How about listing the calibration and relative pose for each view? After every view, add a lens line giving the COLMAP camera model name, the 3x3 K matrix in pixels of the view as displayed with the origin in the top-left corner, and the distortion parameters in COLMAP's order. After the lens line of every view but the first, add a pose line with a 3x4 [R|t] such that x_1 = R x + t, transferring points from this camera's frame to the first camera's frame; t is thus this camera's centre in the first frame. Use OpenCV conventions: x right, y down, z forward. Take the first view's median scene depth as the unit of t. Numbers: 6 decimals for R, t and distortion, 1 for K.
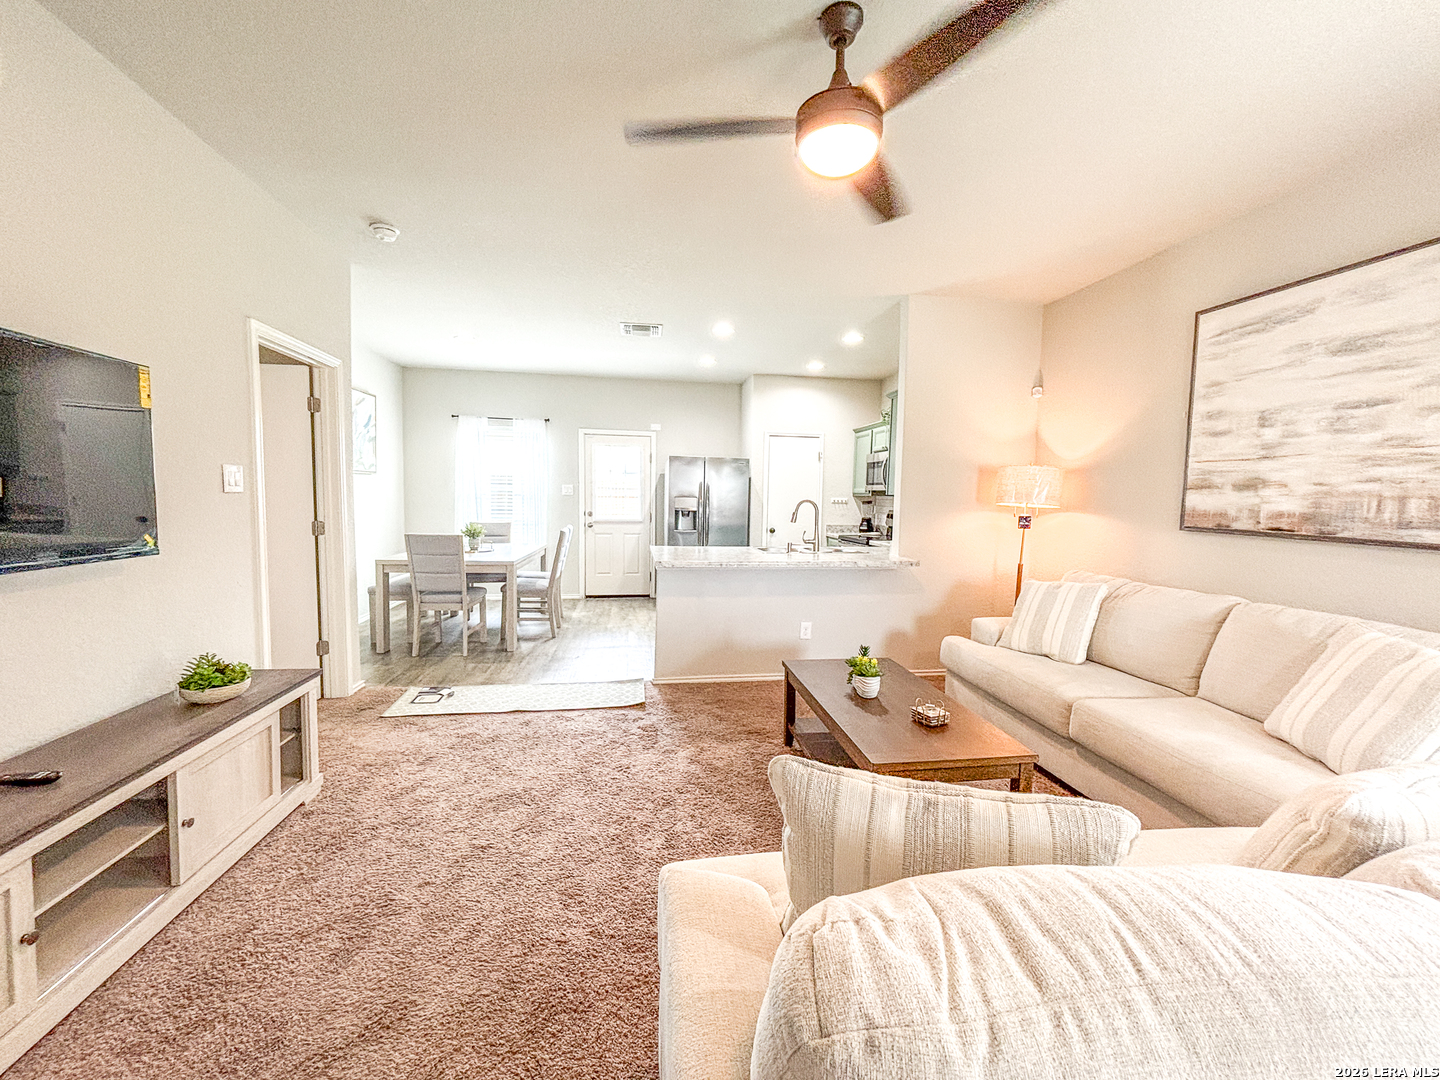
lens RADIAL K [[590.9, 0, 709.1], [0, 590.9, 535.5], [0, 0, 1]] dist [-0.000356, 0.001162]
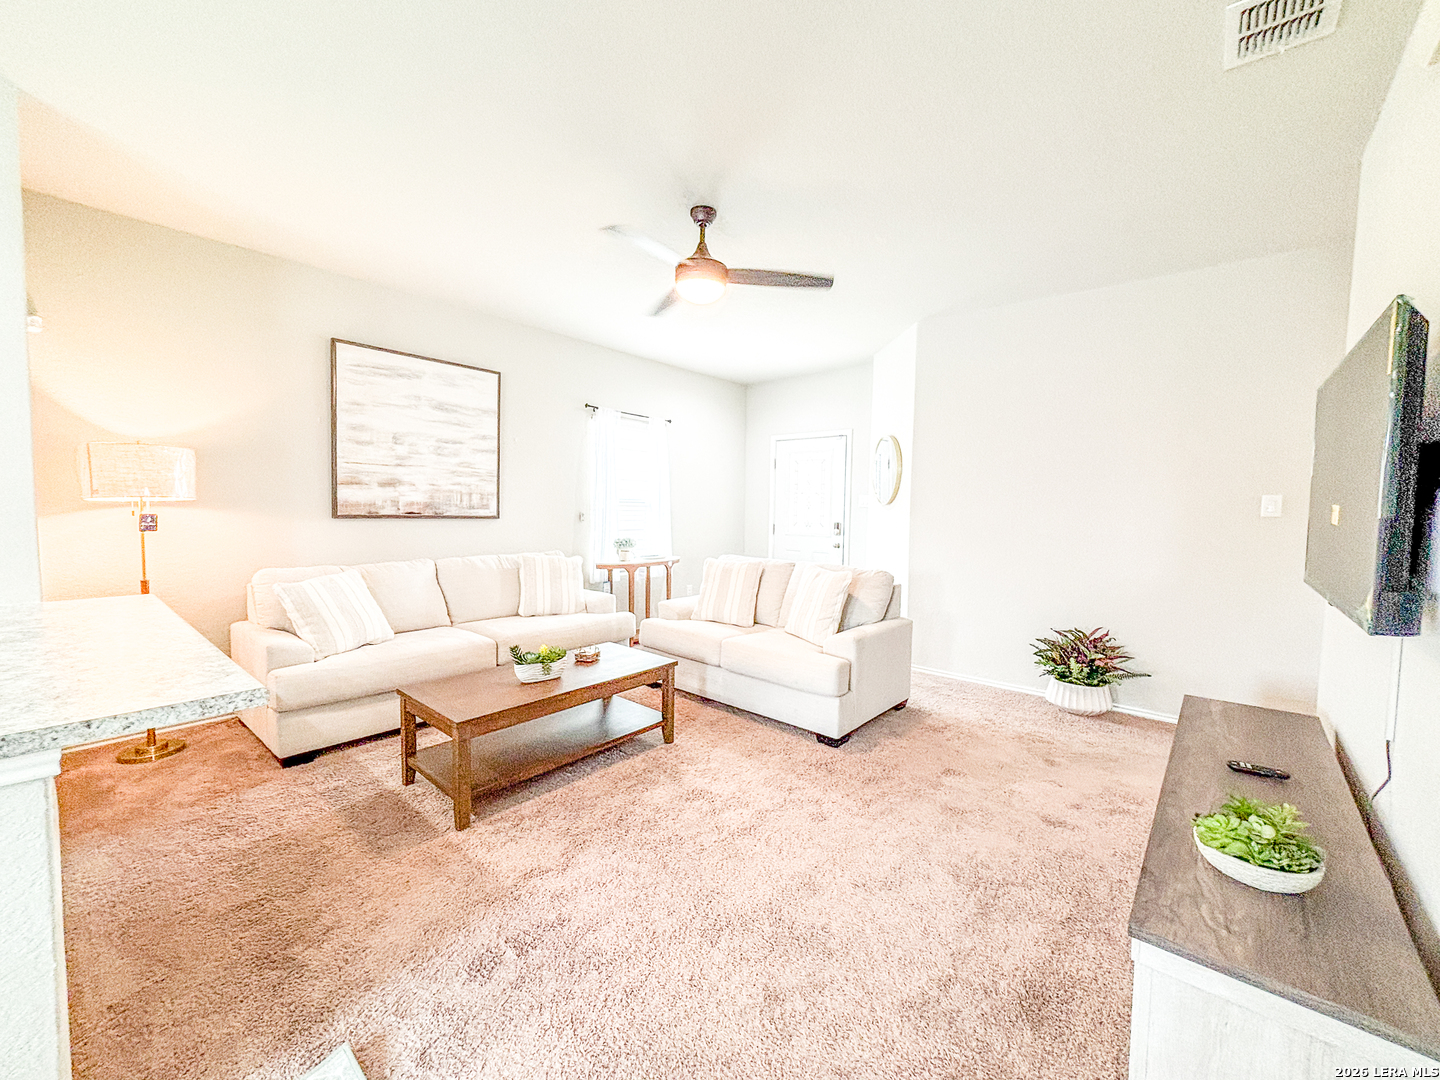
lens RADIAL K [[590.9, 0, 721.0], [0, 590.9, 546.8], [0, 0, 1]] dist [-0.000356, 0.001162]
pose [[-0.677059, -0.078079, 0.731775, -0.697282], [0.025076, 0.991331, 0.128974, -0.098524], [-0.735501, 0.105673, -0.669232, 1.400738]]
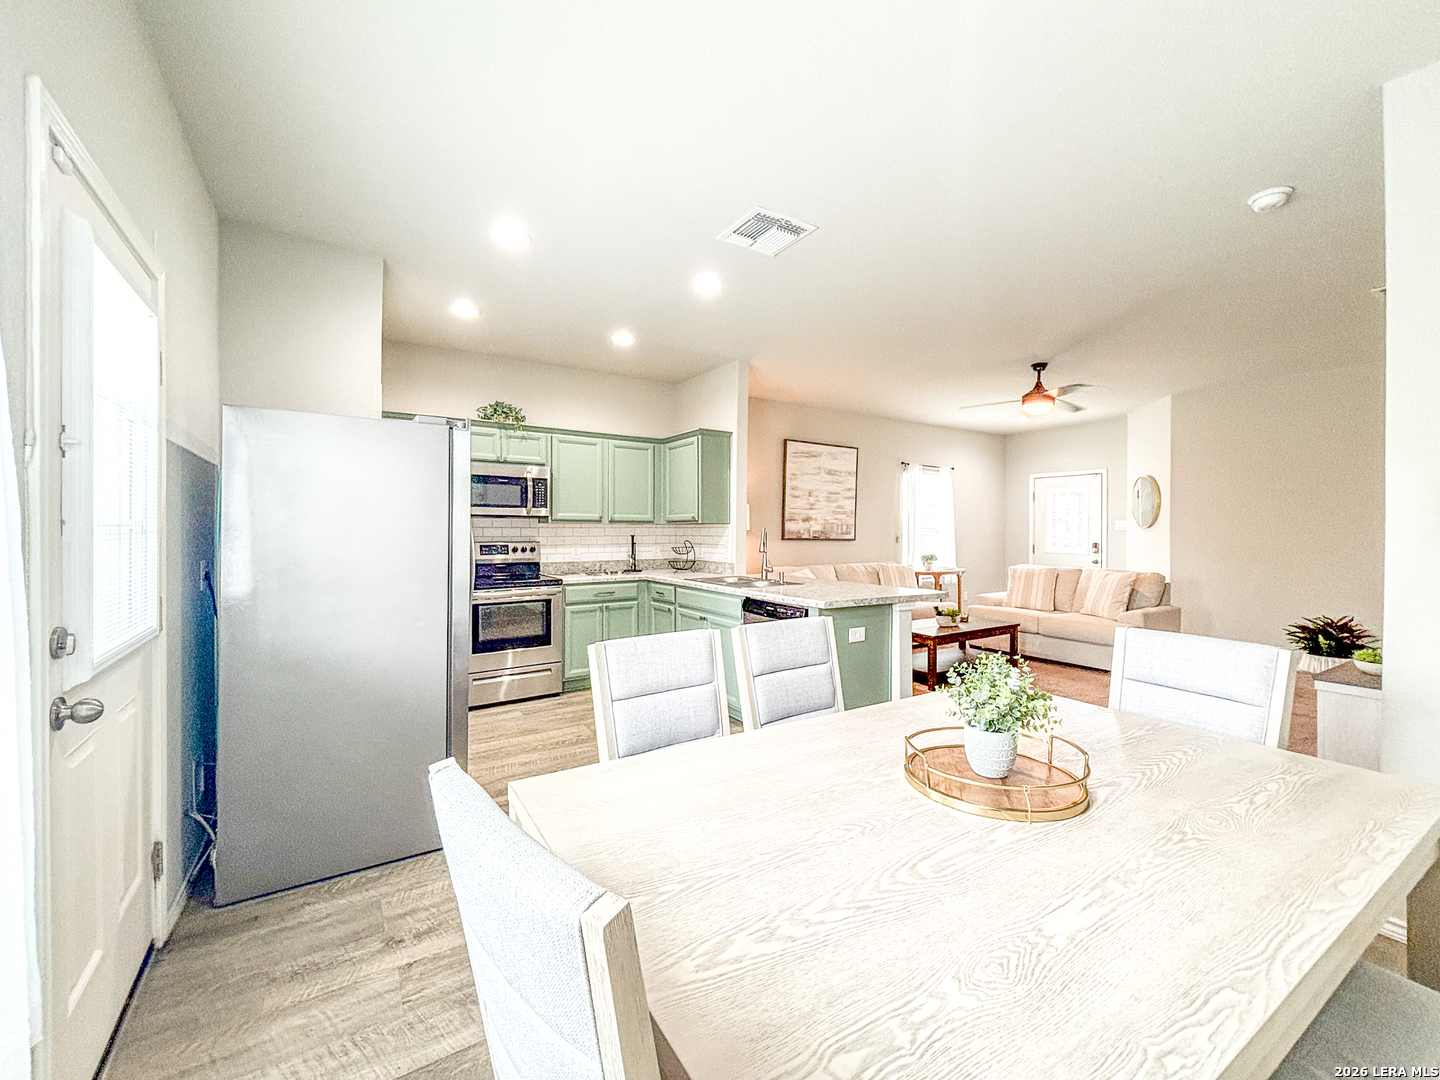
lens RADIAL K [[590.9, 0, 712.0], [0, 590.9, 539.3], [0, 0, 1]] dist [-0.000356, 0.001162]
pose [[-0.427592, -0.030661, 0.903452, -1.113553], [0.053039, 0.996852, 0.058933, -0.169652], [-0.902415, 0.073117, -0.424620, 2.405312]]
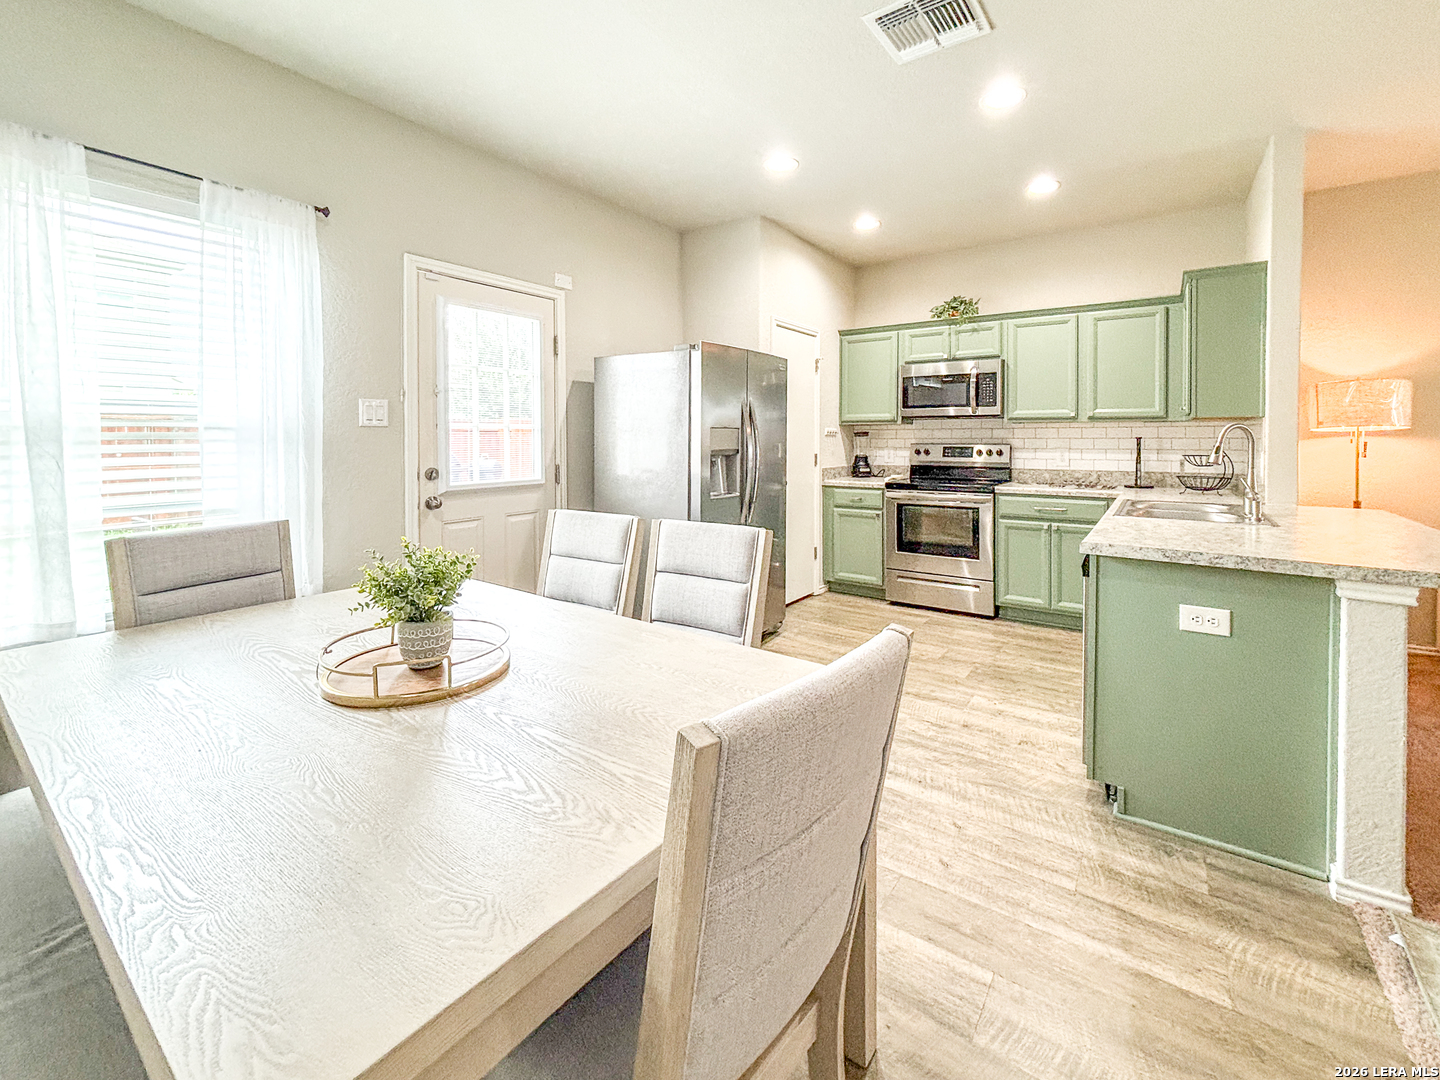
lens RADIAL K [[618.2, 0, 733.4], [0, 618.2, 437.1], [0, 0, 1]] dist [0.004423, 0.000395]
pose [[0.670211, -0.016951, 0.741977, -0.983109], [0.062667, 0.997461, -0.033818, -0.092400], [-0.739520, 0.069162, 0.669572, 1.540245]]
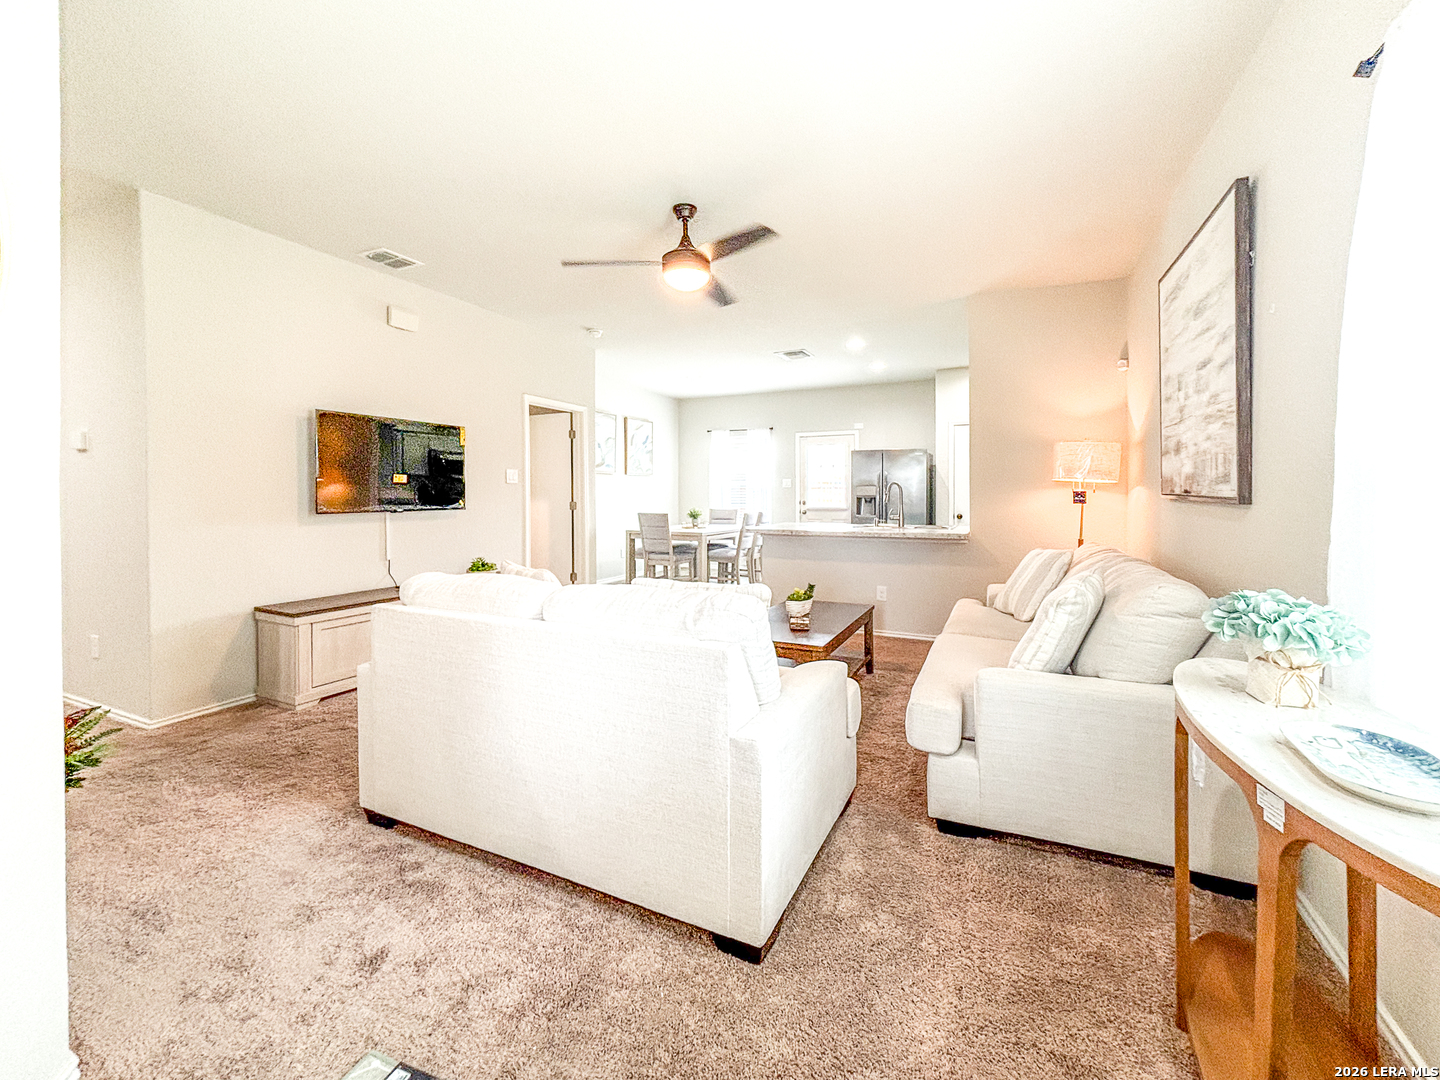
lens RADIAL K [[590.9, 0, 718.3], [0, 590.9, 497.9], [0, 0, 1]] dist [-0.000356, 0.001162]
pose [[0.837769, -0.013952, -0.545847, 0.815792], [-0.021278, 0.998080, -0.058168, 0.072568], [0.545610, 0.060346, 0.835863, -0.260306]]
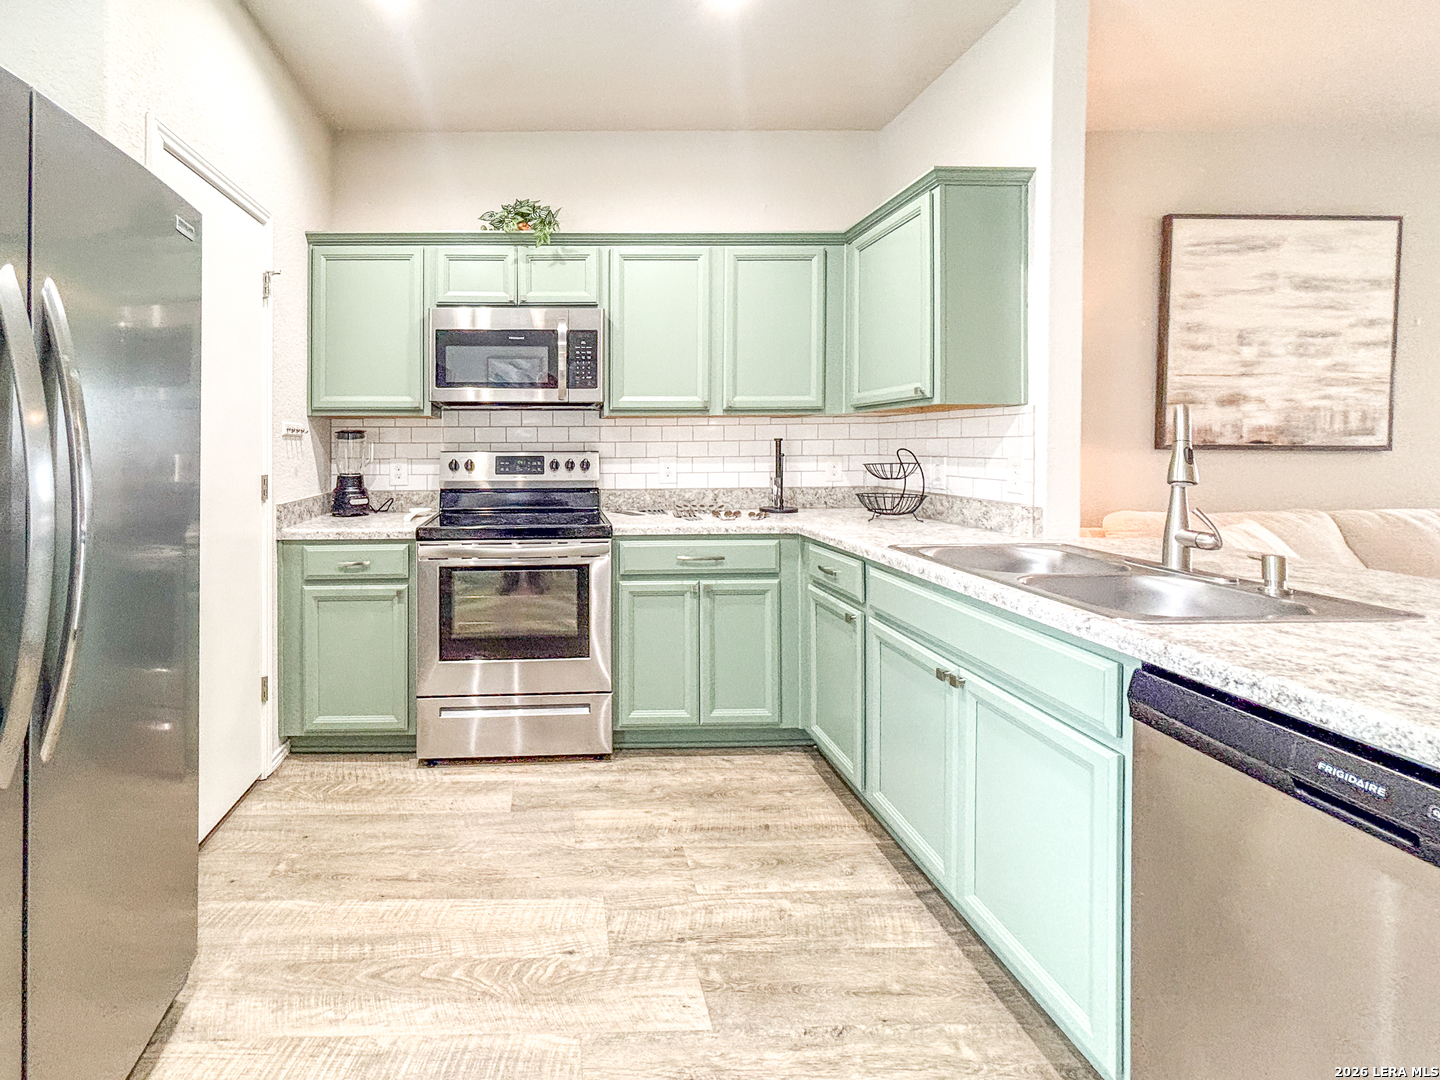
lens RADIAL K [[631.3, 0, 560.0], [0, 631.3, 451.2], [0, 0, 1]] dist [0.009389, -0.001939]
pose [[0.114400, -0.029160, 0.993007, -0.316492], [0.075337, 0.996945, 0.020597, -0.109668], [-0.990574, 0.072454, 0.116247, 2.051283]]
